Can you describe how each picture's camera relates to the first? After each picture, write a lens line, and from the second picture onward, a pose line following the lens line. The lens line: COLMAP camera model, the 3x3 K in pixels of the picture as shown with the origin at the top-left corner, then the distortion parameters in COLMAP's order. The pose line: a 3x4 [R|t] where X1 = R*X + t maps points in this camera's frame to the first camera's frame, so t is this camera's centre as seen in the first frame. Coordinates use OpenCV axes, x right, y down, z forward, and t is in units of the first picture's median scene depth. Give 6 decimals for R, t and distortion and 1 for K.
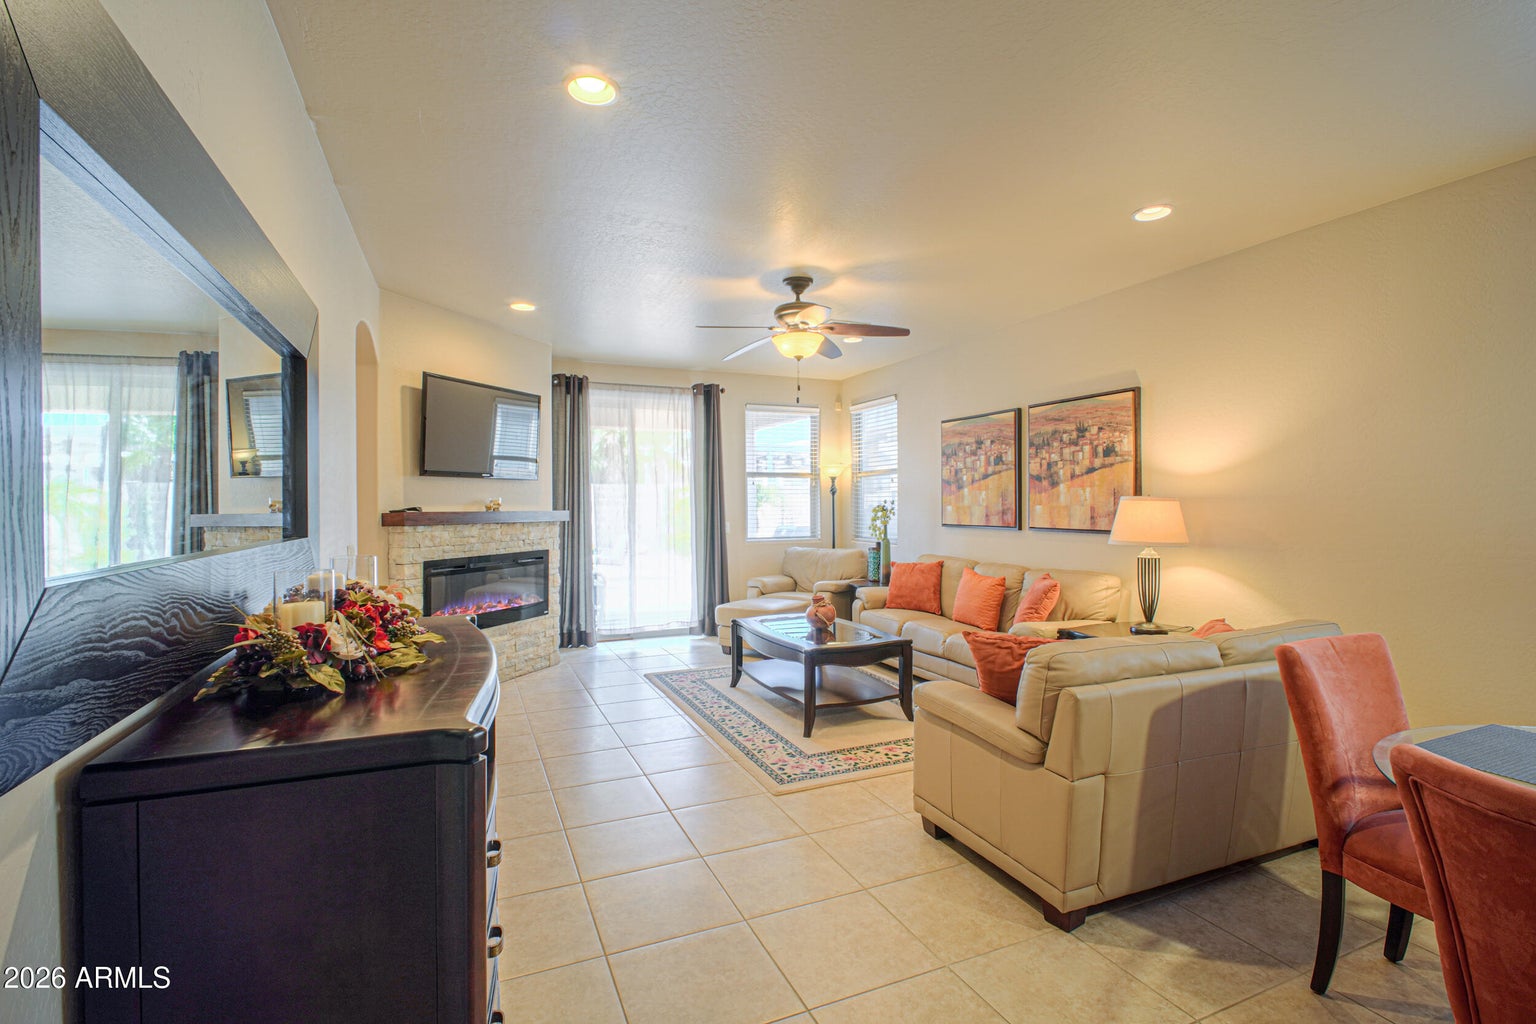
lens RADIAL K [[707.9, 0, 770.8], [0, 707.9, 508.1], [0, 0, 1]] dist [-0.001537, -0.003230]
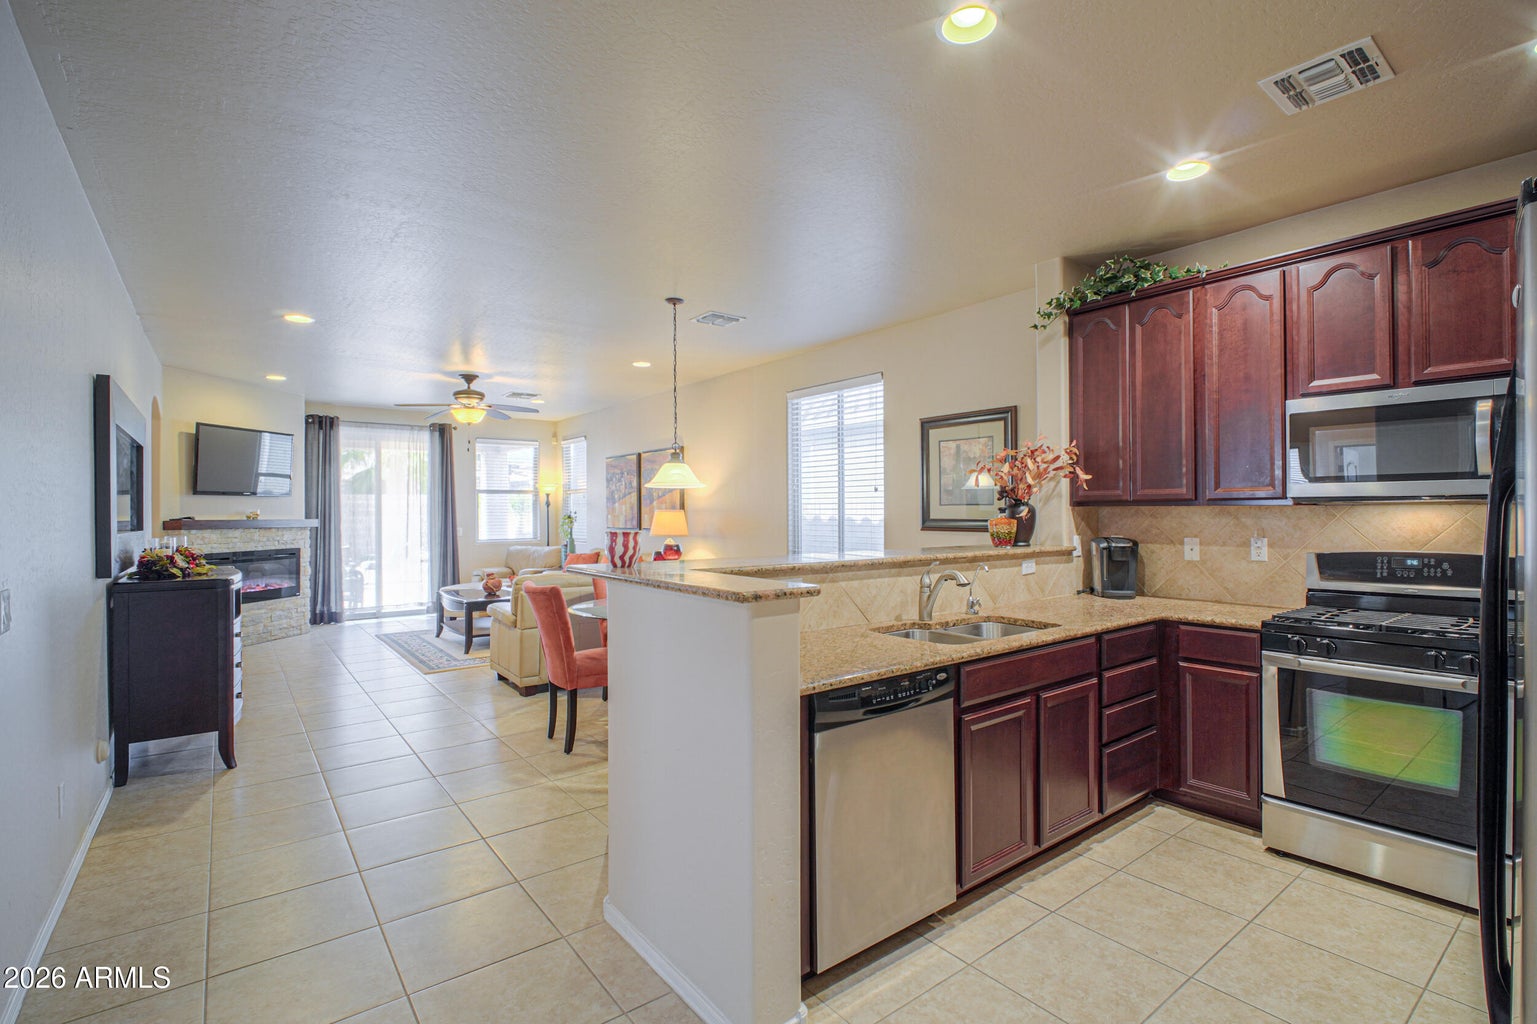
lens RADIAL K [[708.3, 0, 778.7], [0, 708.3, 508.1], [0, 0, 1]] dist [-0.001537, -0.003230]
pose [[0.968266, 0.000849, 0.249921, 0.292865], [0.002551, 0.999909, -0.013284, 0.003355], [-0.249909, 0.013500, 0.968175, -0.675815]]
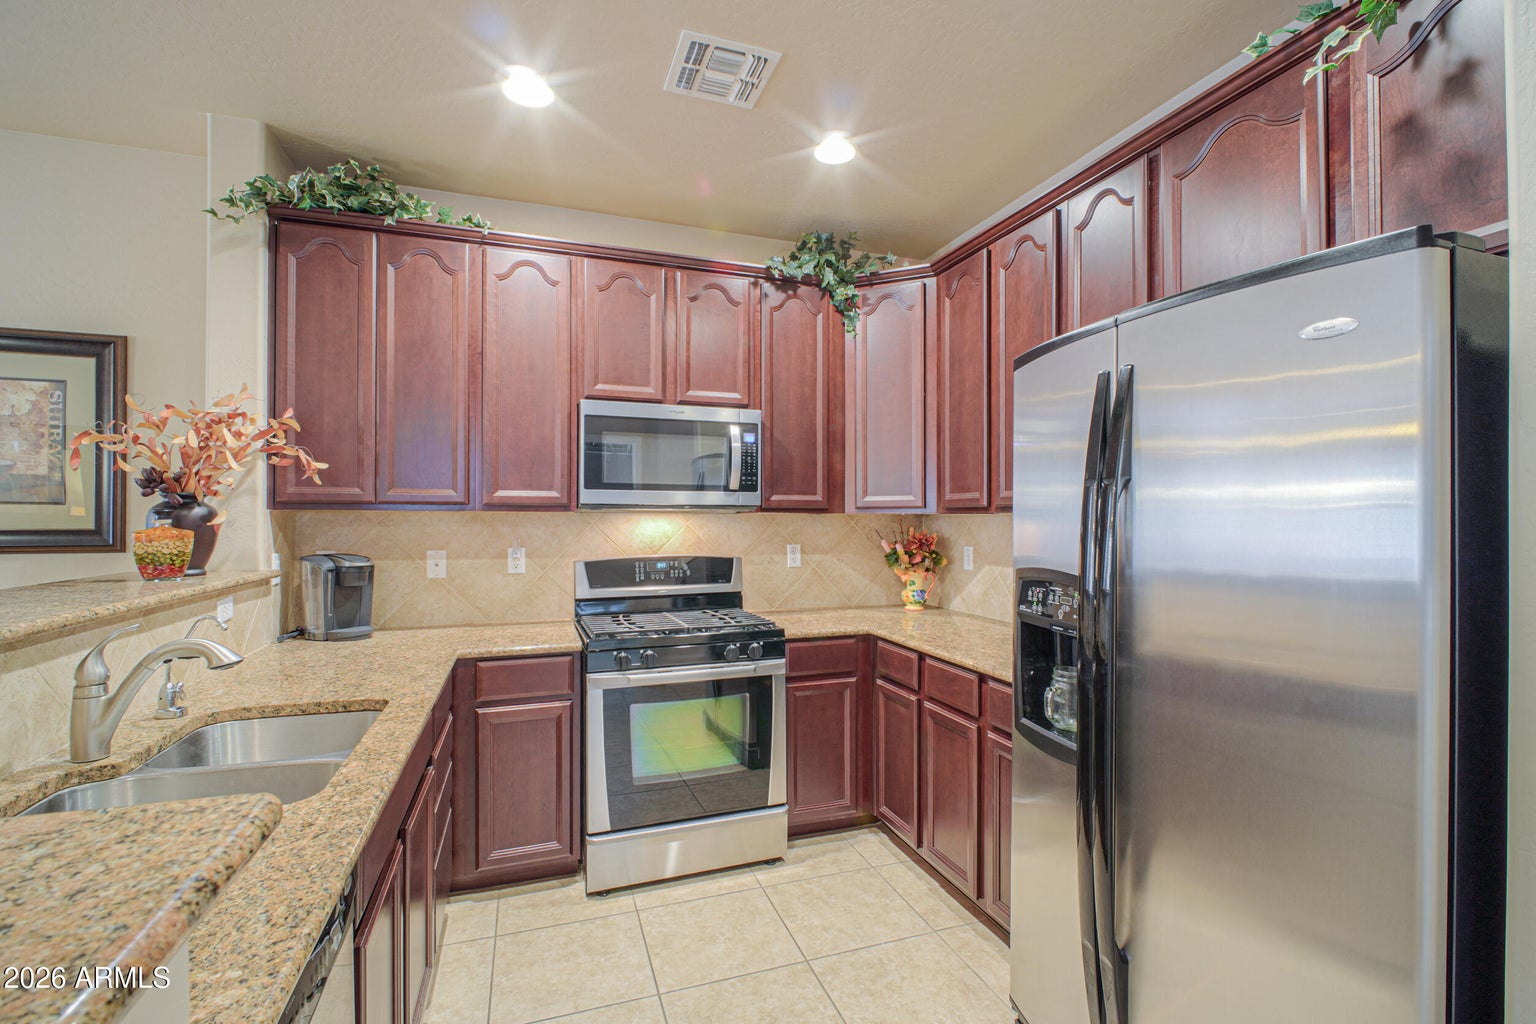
lens RADIAL K [[707.9, 0, 767.0], [0, 707.9, 516.6], [0, 0, 1]] dist [-0.001537, -0.003230]
pose [[0.053321, 0.003256, 0.998572, 0.309781], [0.001976, 0.999992, -0.003366, -0.000204], [-0.998575, 0.002153, 0.053314, -0.389442]]
